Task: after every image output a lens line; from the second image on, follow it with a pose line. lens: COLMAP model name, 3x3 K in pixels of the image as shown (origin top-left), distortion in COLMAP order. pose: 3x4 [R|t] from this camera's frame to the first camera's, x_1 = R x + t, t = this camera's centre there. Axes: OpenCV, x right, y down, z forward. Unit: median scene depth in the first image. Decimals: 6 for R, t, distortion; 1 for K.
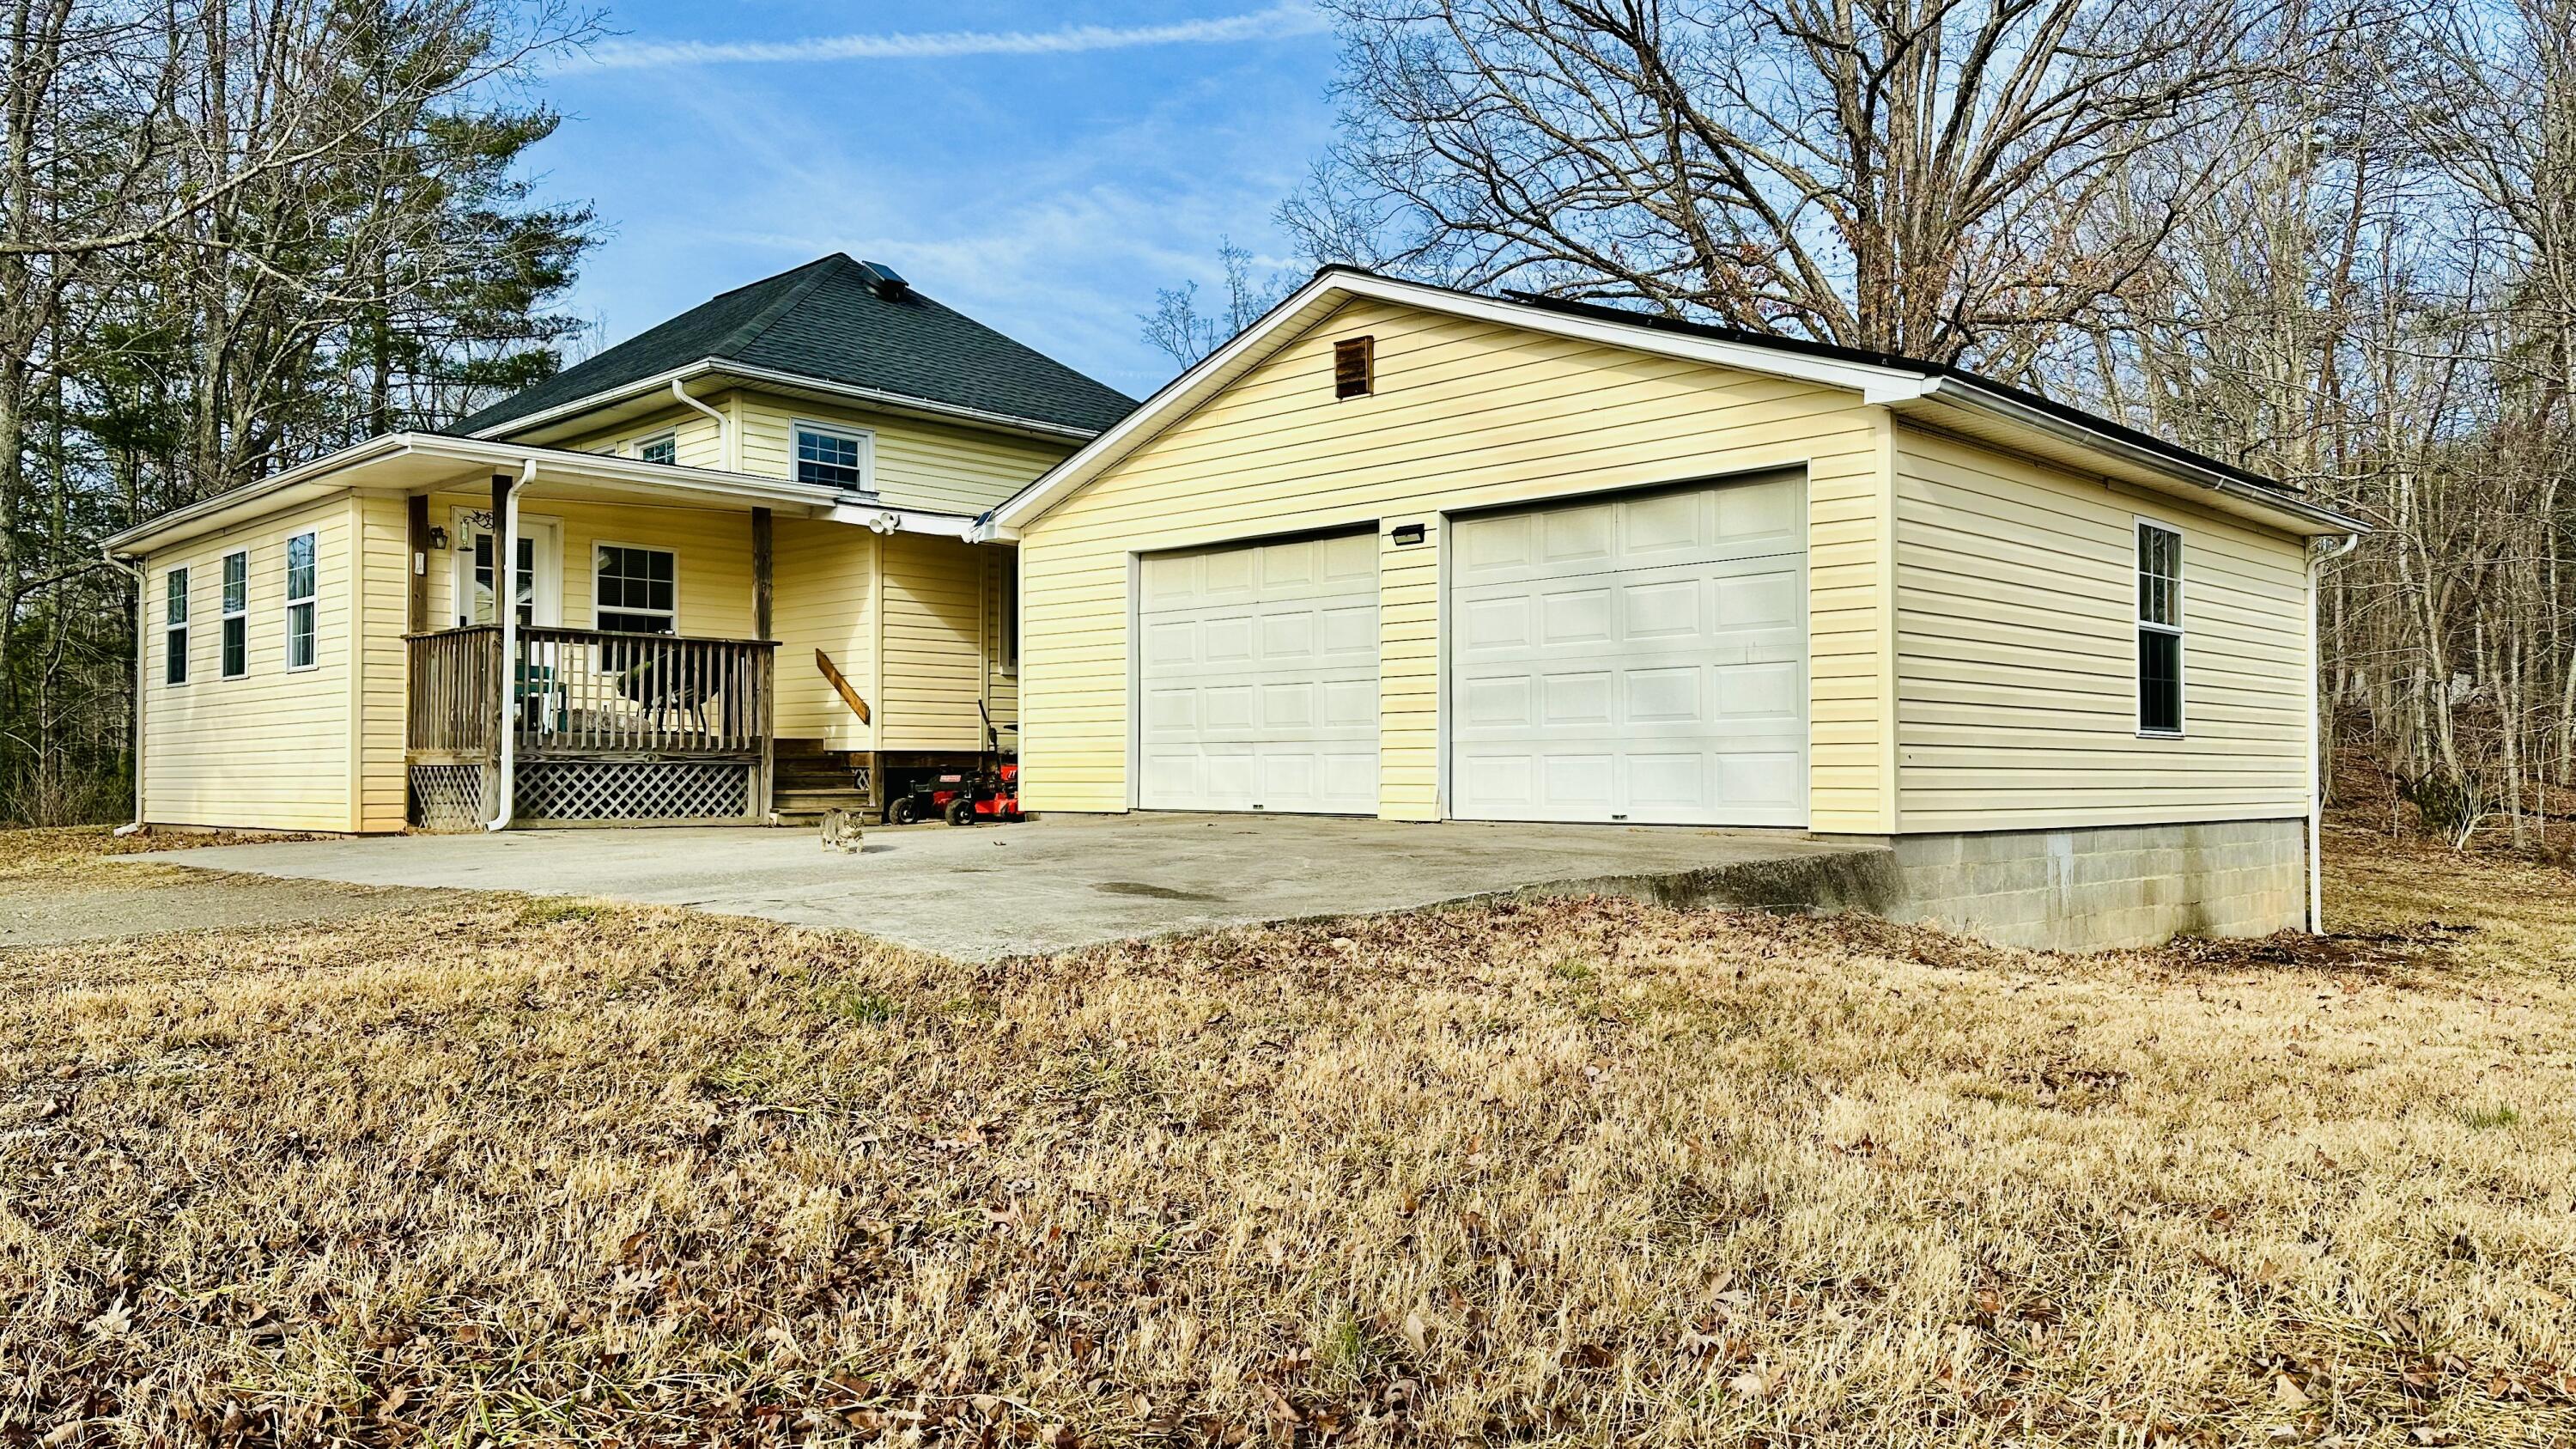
lens RADIAL K [[1823.7, 0, 1288.0], [0, 1823.7, 724.5], [0, 0, 1]] dist [0.135030, -0.150915]
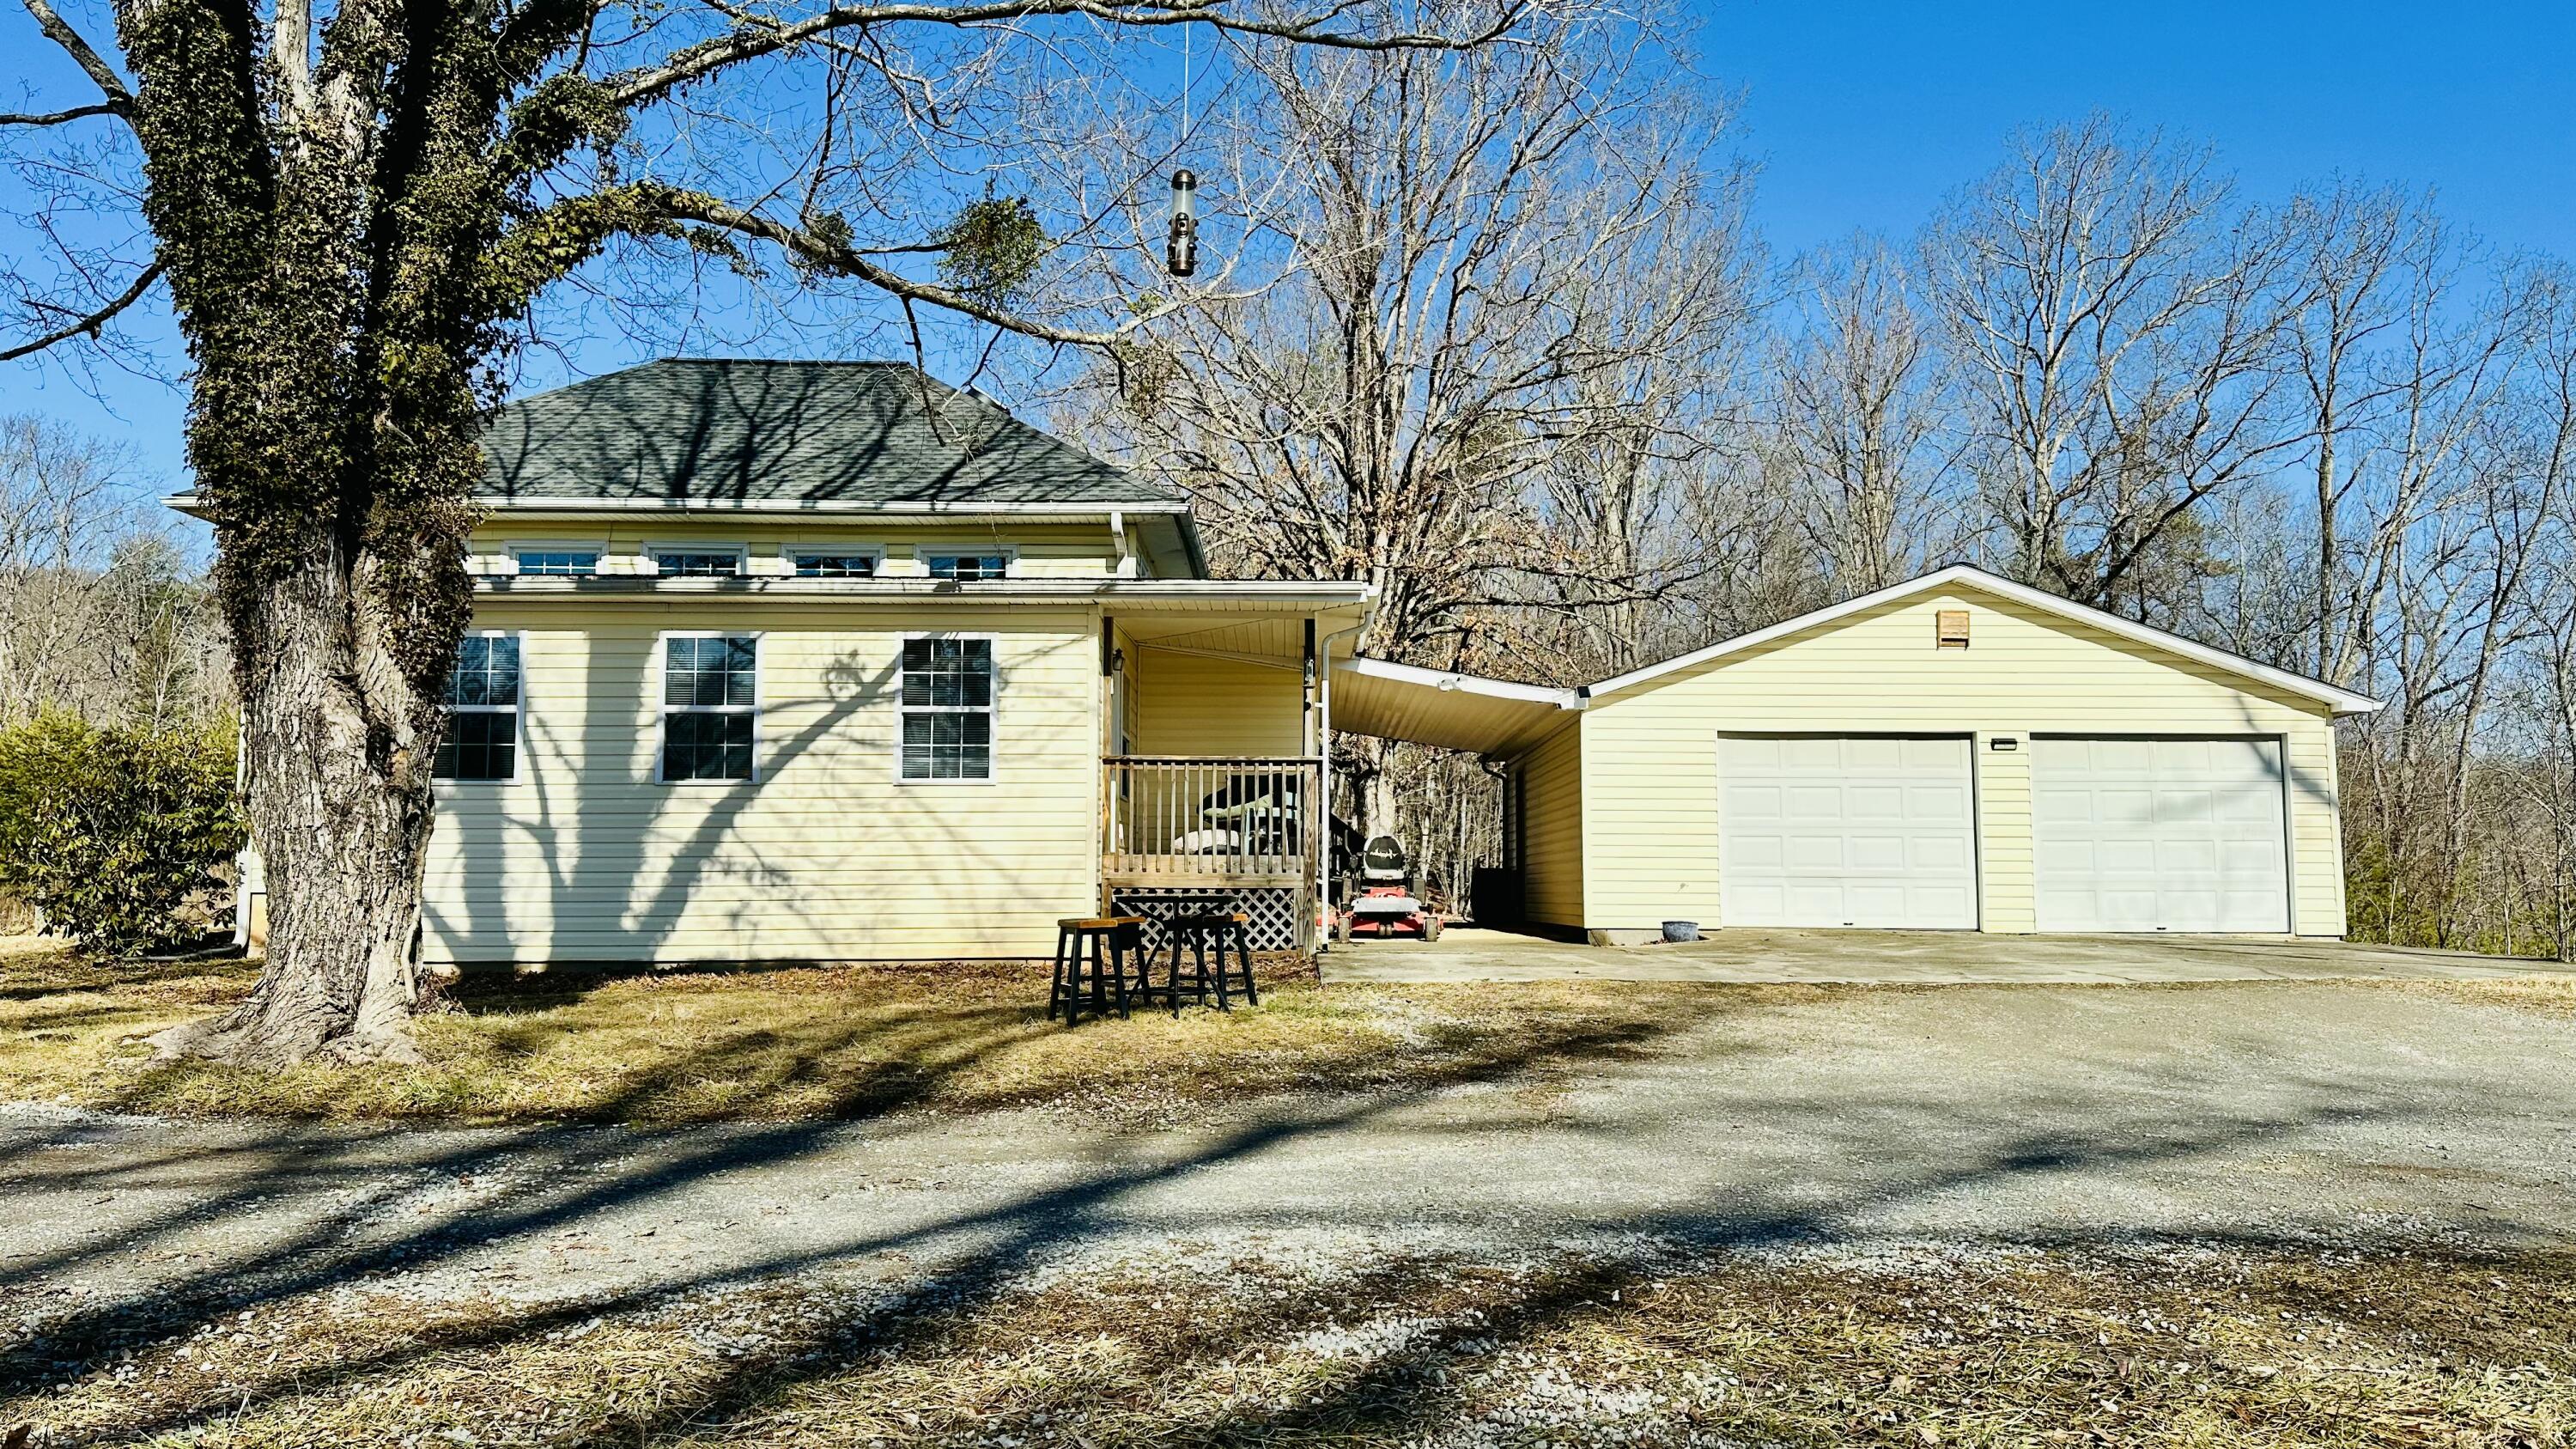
lens RADIAL K [[1823.7, 0, 1288.0], [0, 1823.7, 724.5], [0, 0, 1]] dist [0.135030, -0.150915]
pose [[0.705928, 0.065272, 0.705270, -1.439930], [-0.022794, 0.997322, -0.069486, 0.001297], [-0.707917, 0.032977, 0.705525, 0.322210]]
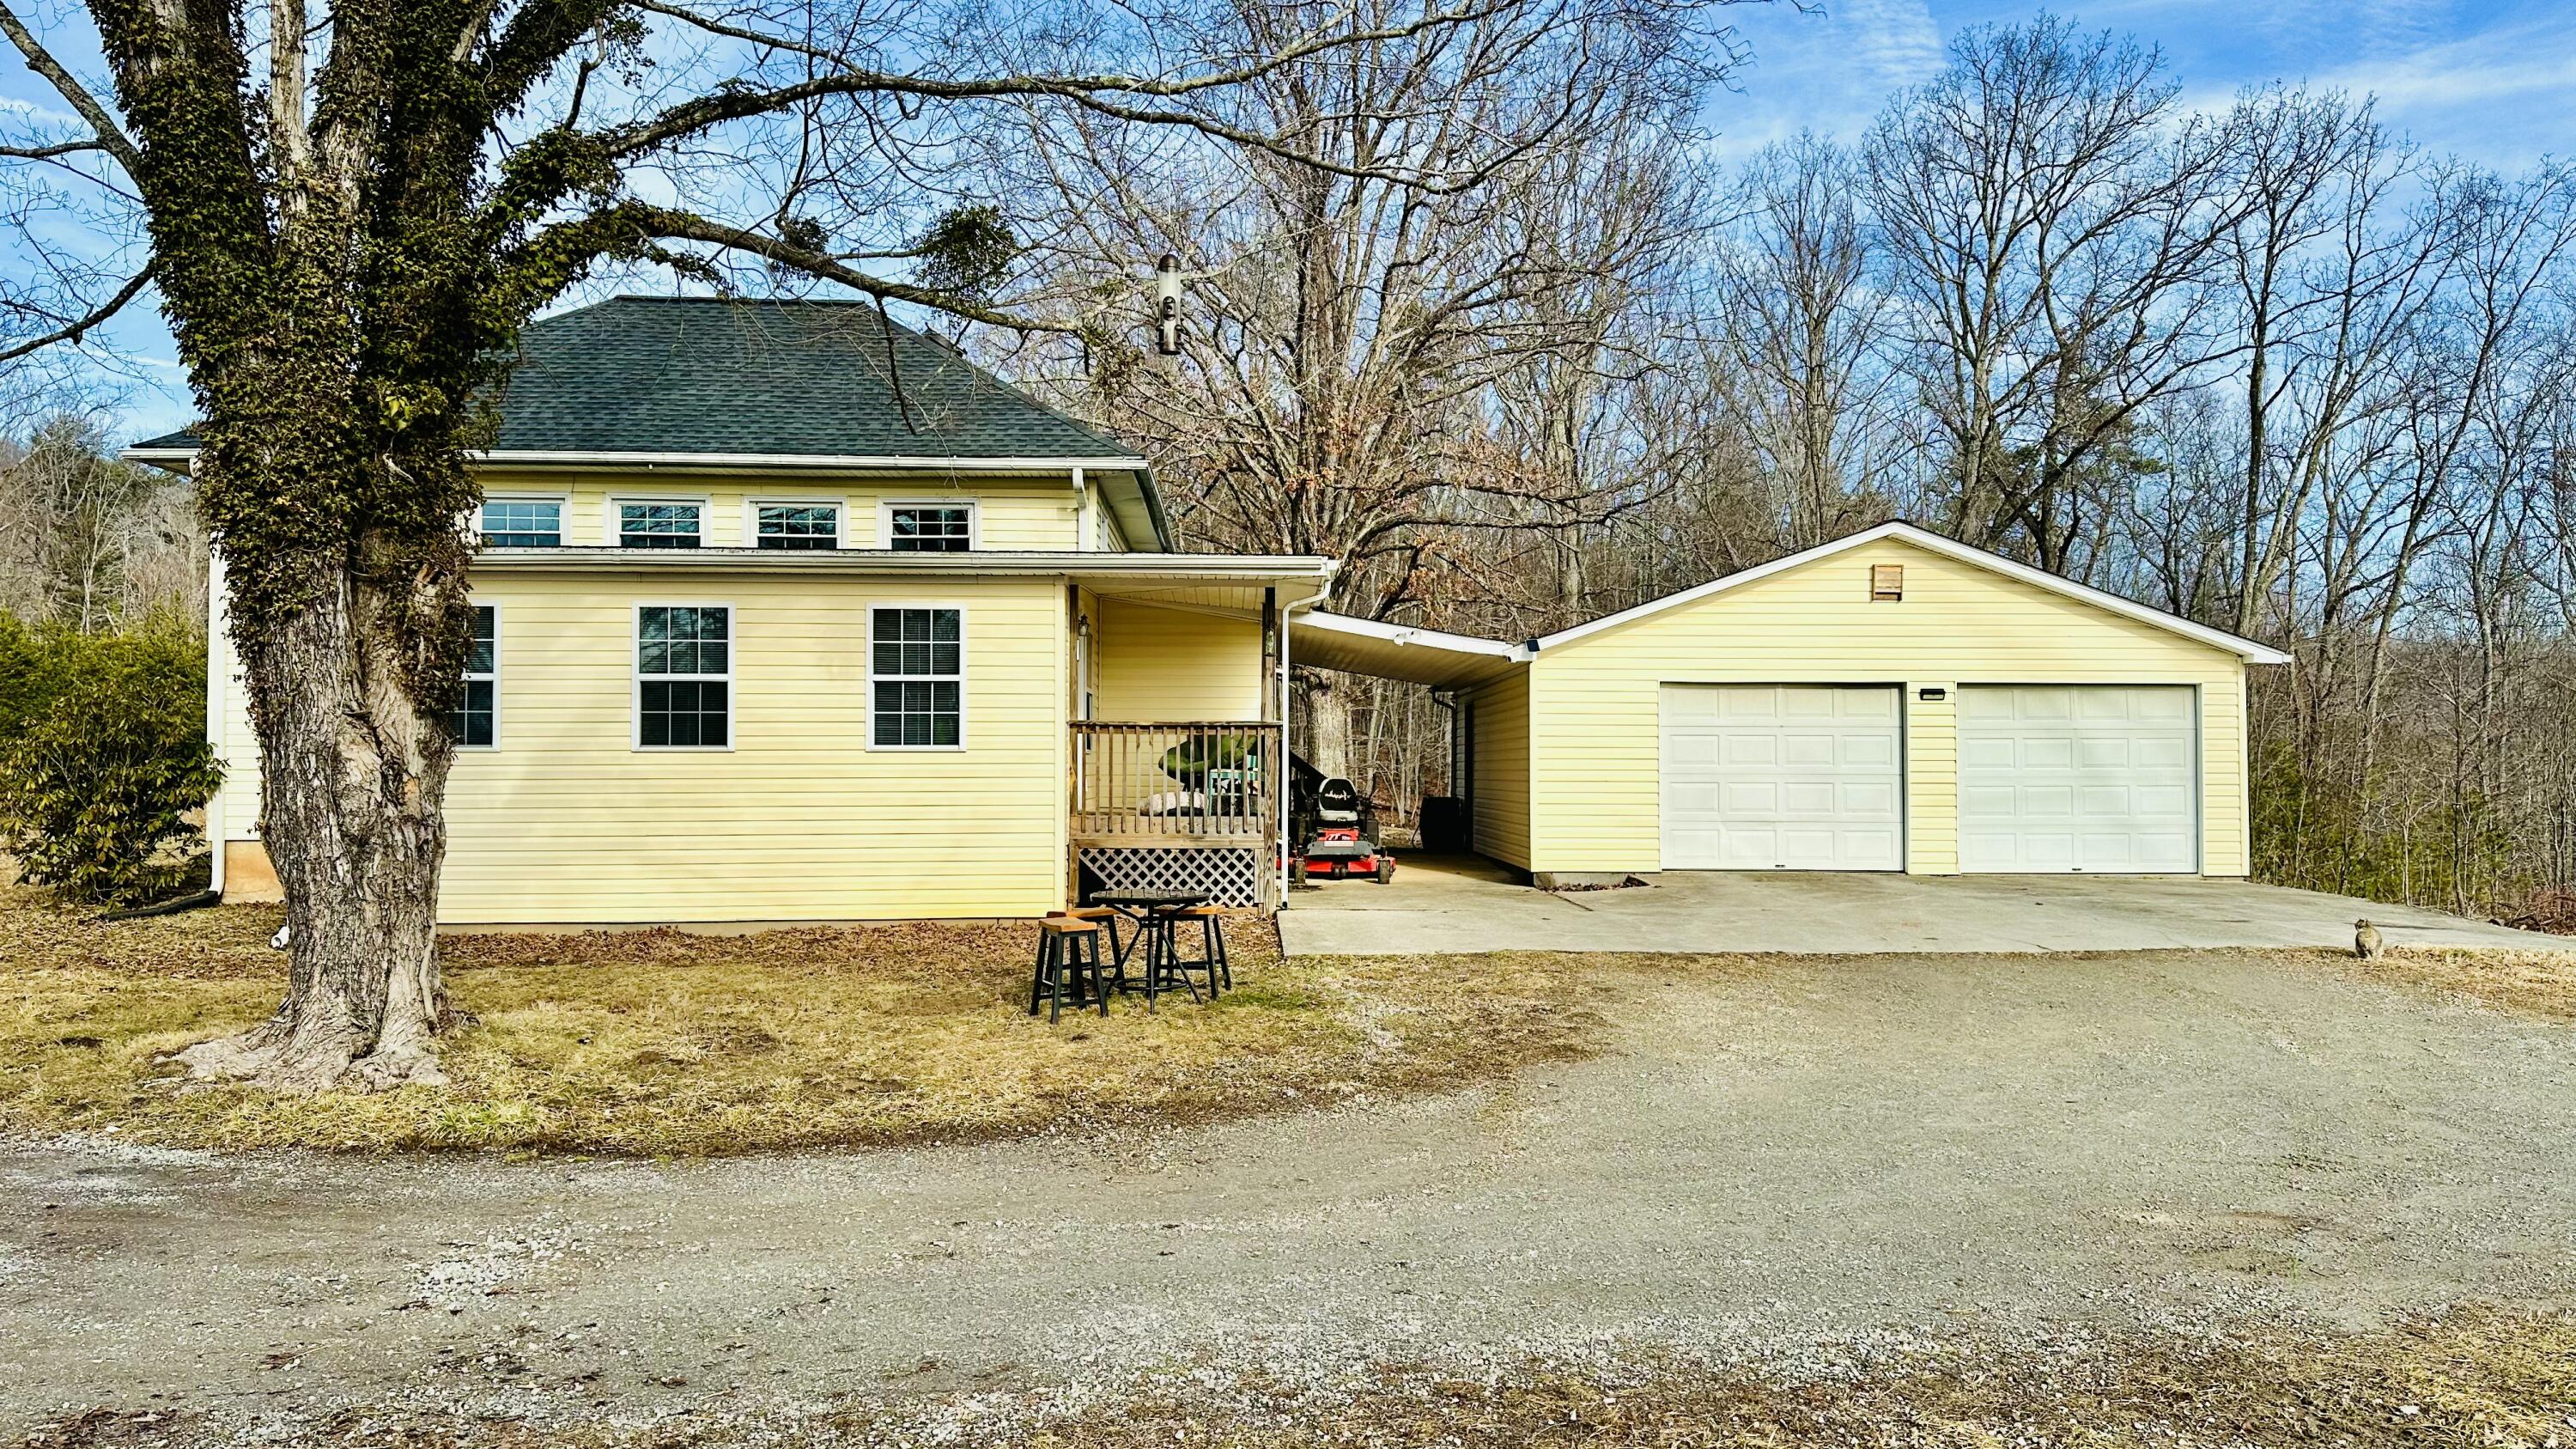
lens RADIAL K [[1823.7, 0, 1288.0], [0, 1823.7, 724.5], [0, 0, 1]] dist [0.135030, -0.150915]
pose [[0.684139, 0.017020, 0.729153, -1.481368], [-0.022579, 0.999743, -0.002151, -0.060515], [-0.729002, -0.014992, 0.684347, 0.299677]]
